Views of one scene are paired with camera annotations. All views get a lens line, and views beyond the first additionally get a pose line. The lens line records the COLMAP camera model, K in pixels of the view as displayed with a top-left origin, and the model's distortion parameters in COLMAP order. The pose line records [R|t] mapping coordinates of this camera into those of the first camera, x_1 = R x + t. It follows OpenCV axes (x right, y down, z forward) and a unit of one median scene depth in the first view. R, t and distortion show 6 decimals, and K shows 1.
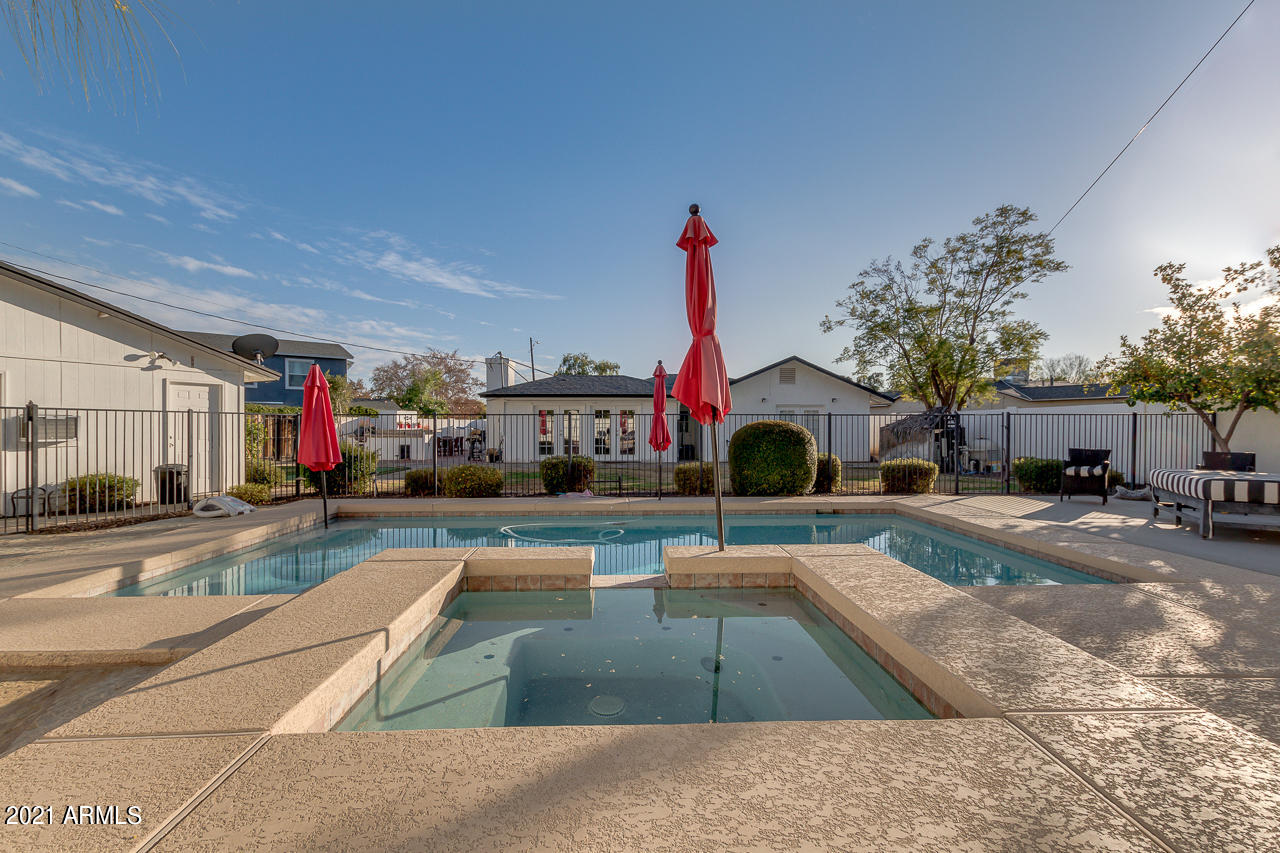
lens RADIAL K [[586.9, 0, 656.6], [0, 586.9, 434.3], [0, 0, 1]] dist [0.010978, -0.001963]
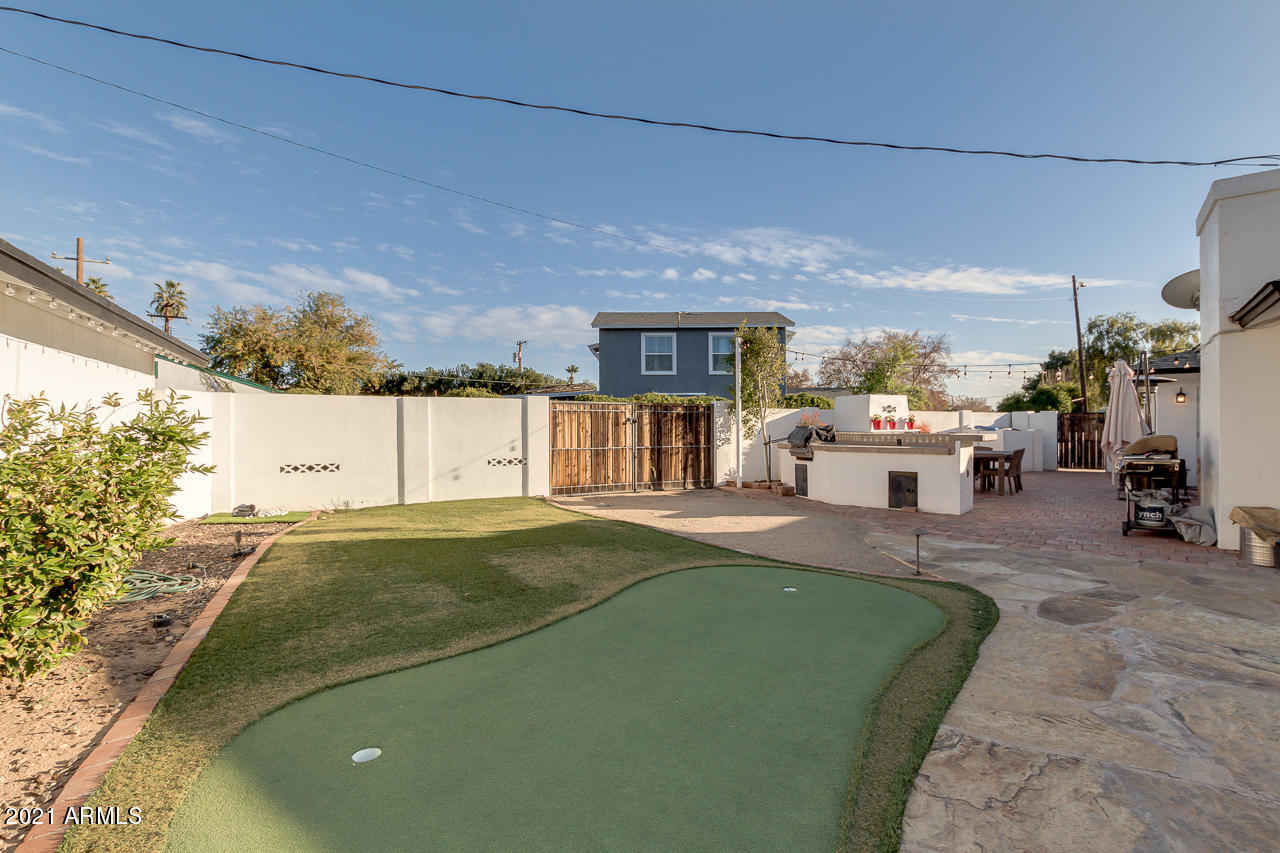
lens RADIAL K [[586.9, 0, 632.9], [0, 586.9, 423.7], [0, 0, 1]] dist [0.010978, -0.001963]
pose [[0.728905, -0.005579, -0.684592, -0.239546], [-0.006375, 0.999868, -0.014936, -0.006342], [0.684585, 0.015251, 0.728774, 0.483884]]
